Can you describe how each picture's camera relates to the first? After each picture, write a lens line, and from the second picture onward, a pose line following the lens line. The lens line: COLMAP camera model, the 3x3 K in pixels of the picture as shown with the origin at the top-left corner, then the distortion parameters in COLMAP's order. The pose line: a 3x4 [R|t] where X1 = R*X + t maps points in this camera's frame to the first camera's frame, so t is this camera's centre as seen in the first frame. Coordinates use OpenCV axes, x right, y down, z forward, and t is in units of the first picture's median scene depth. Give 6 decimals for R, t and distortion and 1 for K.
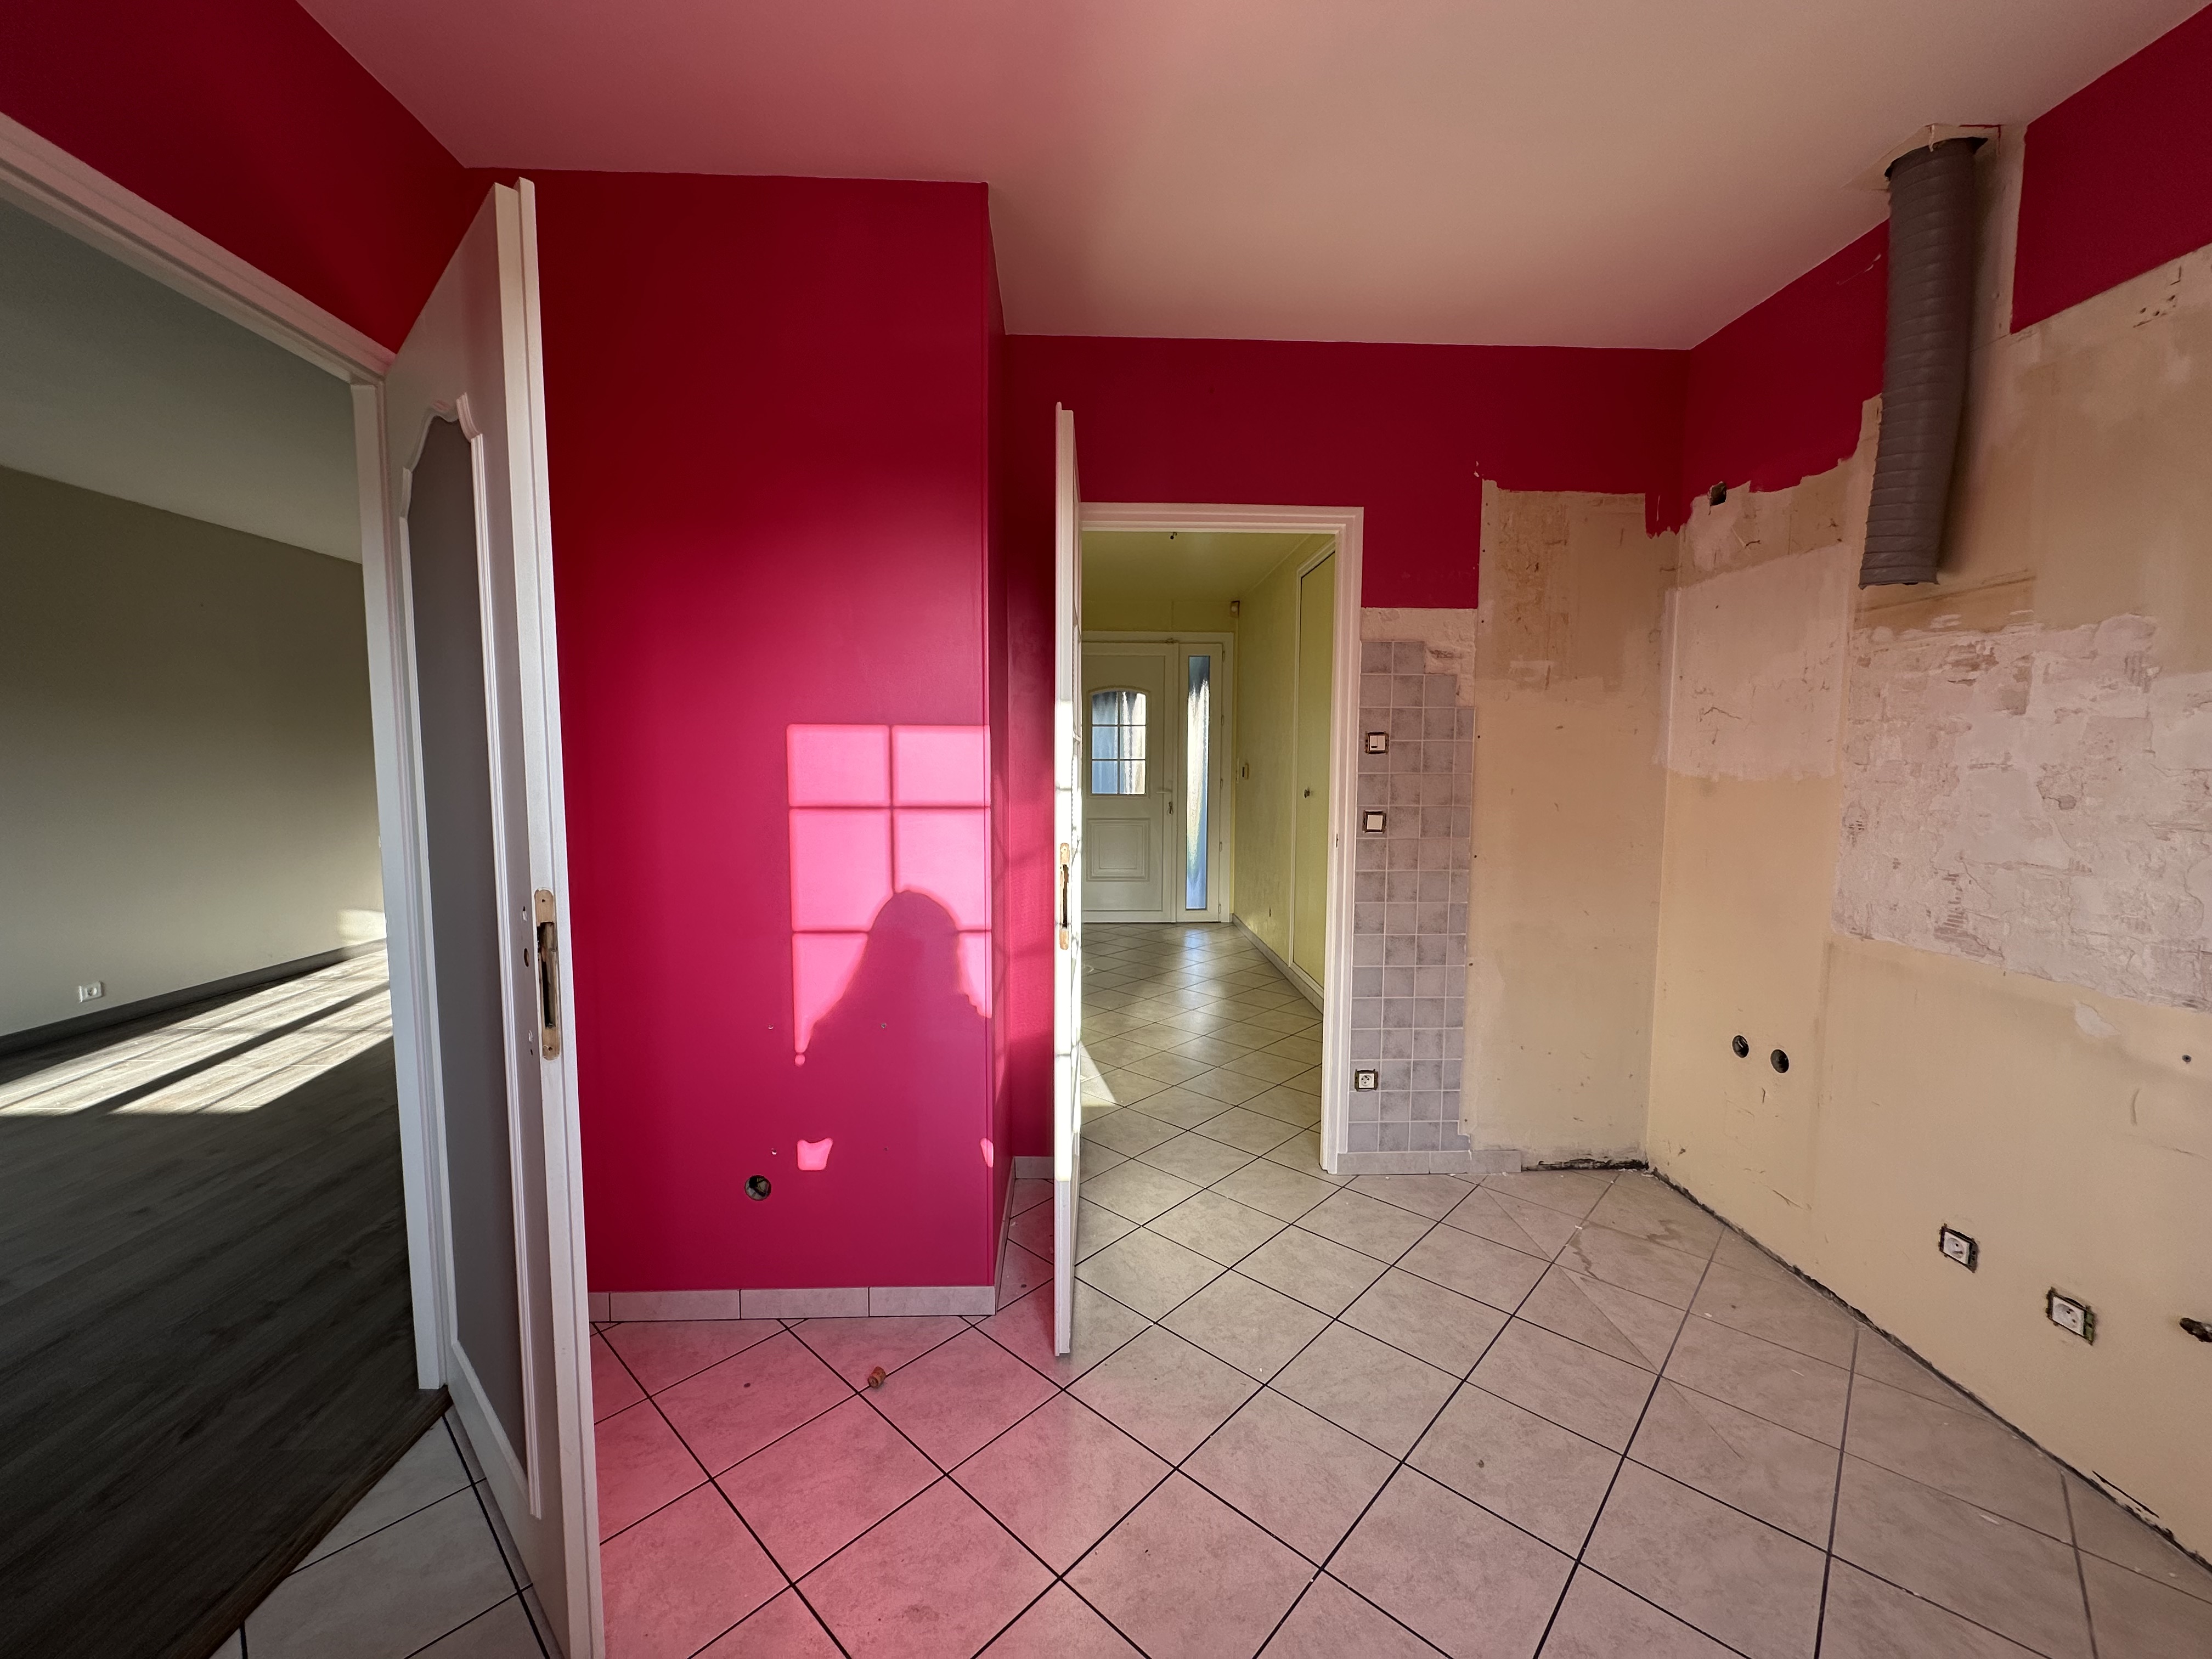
lens RADIAL K [[882.9, 0, 1106.0], [0, 882.9, 829.5], [0, 0, 1]] dist [-0.000866, -0.000308]
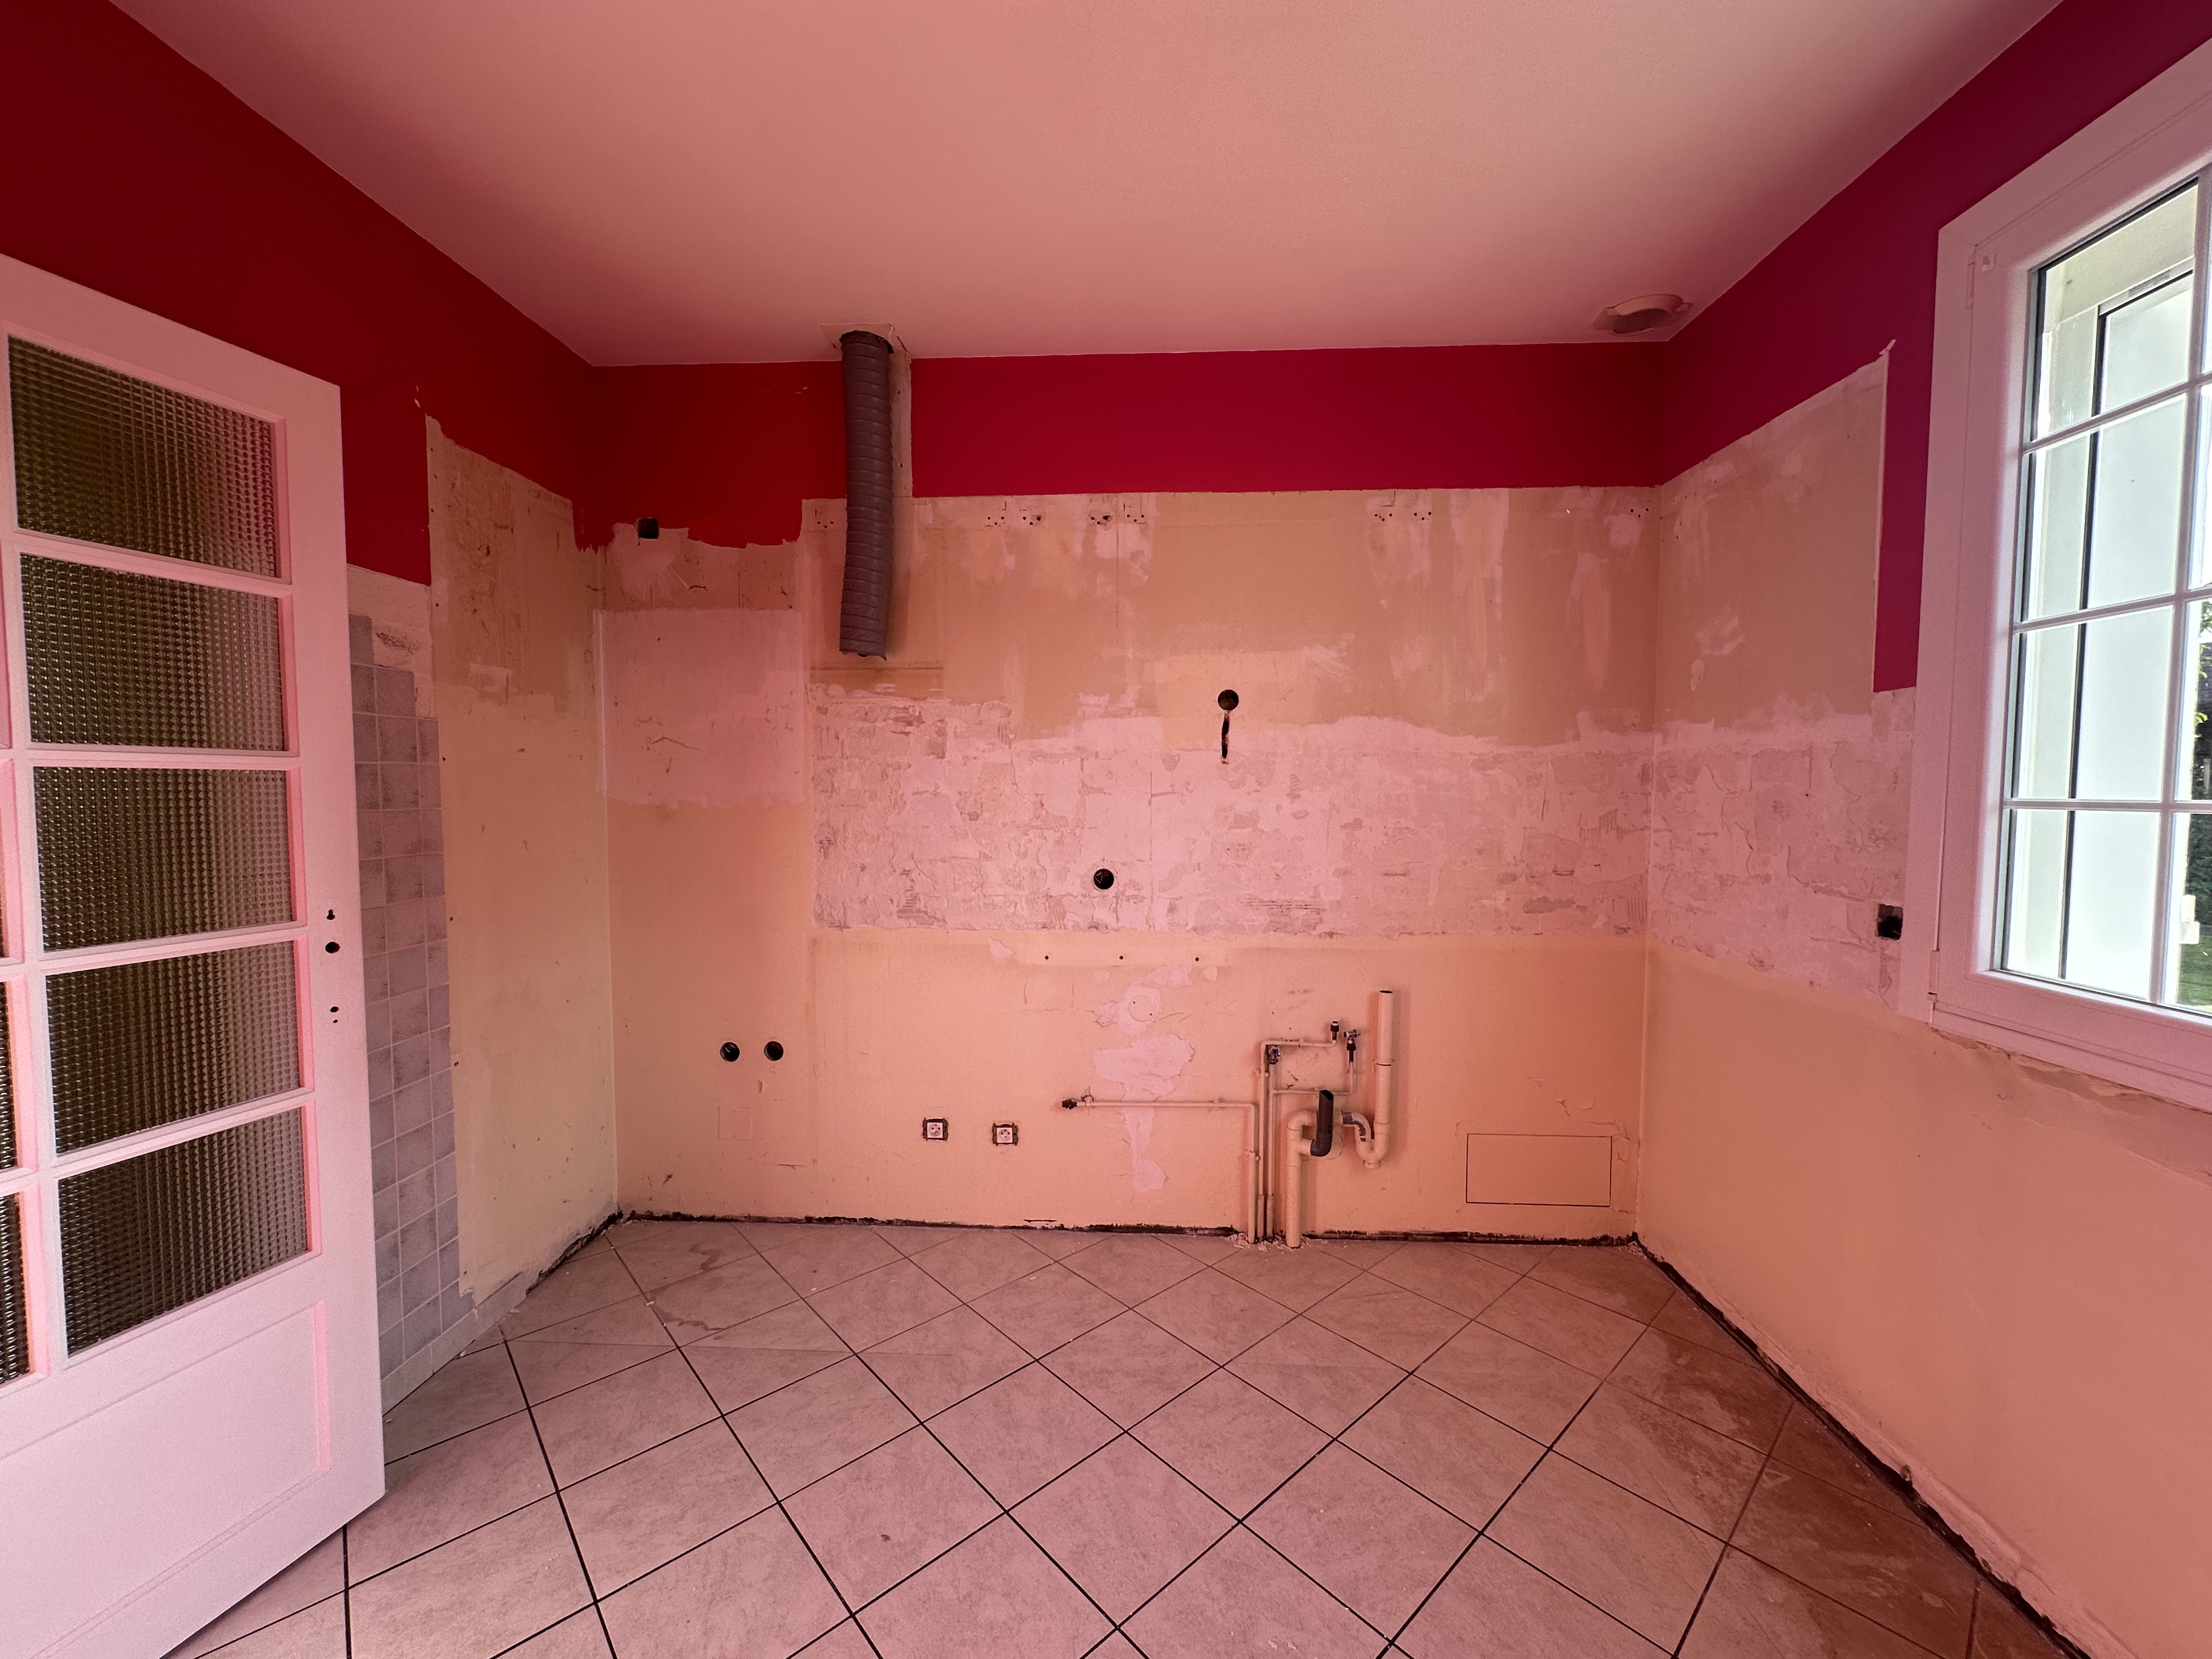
lens RADIAL K [[882.9, 0, 1106.0], [0, 882.9, 829.5], [0, 0, 1]] dist [-0.000866, -0.000308]
pose [[0.085914, -0.053815, 0.994848, -0.338611], [0.076823, 0.995925, 0.047238, -0.046709], [-0.993336, 0.072369, 0.089698, 0.468213]]
